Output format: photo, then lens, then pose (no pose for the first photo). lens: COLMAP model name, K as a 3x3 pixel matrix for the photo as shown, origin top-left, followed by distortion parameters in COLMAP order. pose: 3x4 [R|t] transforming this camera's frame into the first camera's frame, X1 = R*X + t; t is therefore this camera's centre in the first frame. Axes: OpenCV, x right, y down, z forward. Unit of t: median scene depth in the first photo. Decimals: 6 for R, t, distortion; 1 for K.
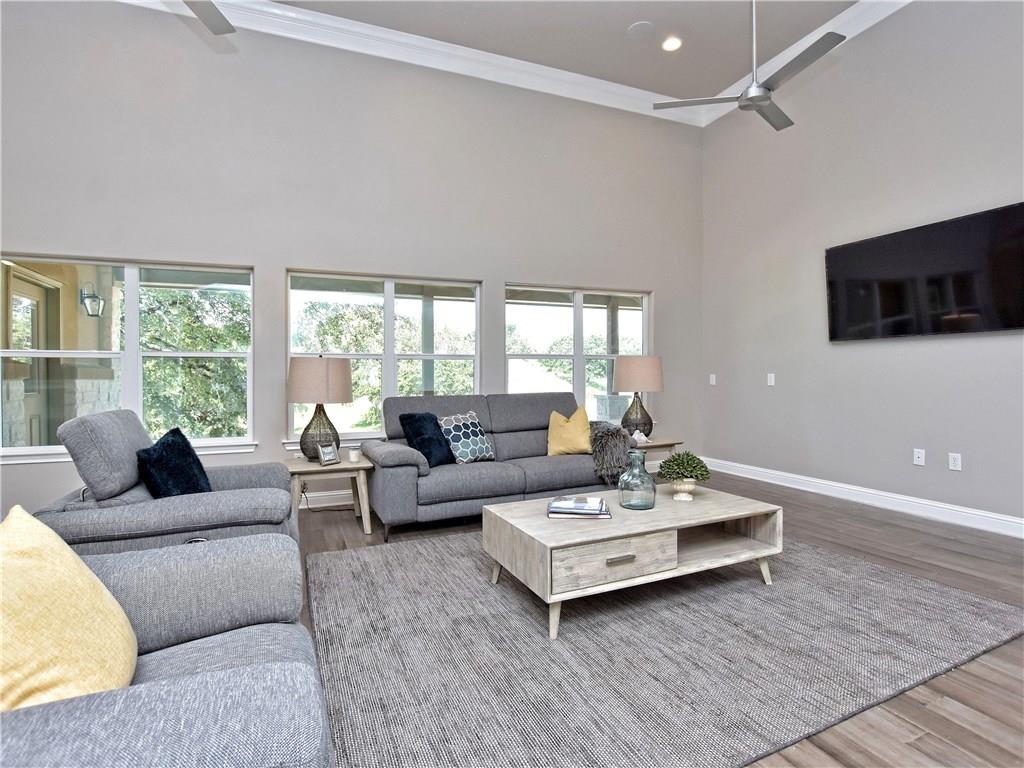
lens RADIAL K [[512.6, 0, 507.4], [0, 512.6, 383.8], [0, 0, 1]] dist [-0.033416, 0.003361]
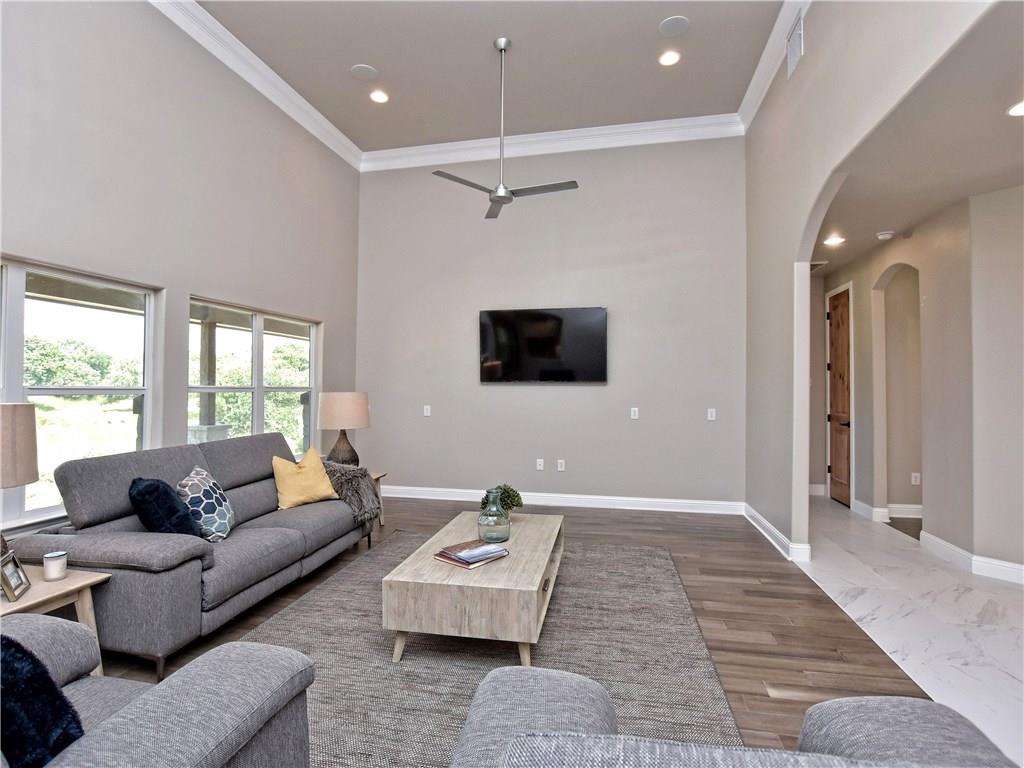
lens RADIAL K [[512.6, 0, 508.6], [0, 512.6, 381.7], [0, 0, 1]] dist [-0.033416, 0.003361]
pose [[0.566133, 0.018728, 0.824101, -0.463099], [0.006112, 0.999619, -0.026916, -0.055005], [-0.824291, 0.020275, 0.565803, 0.223049]]
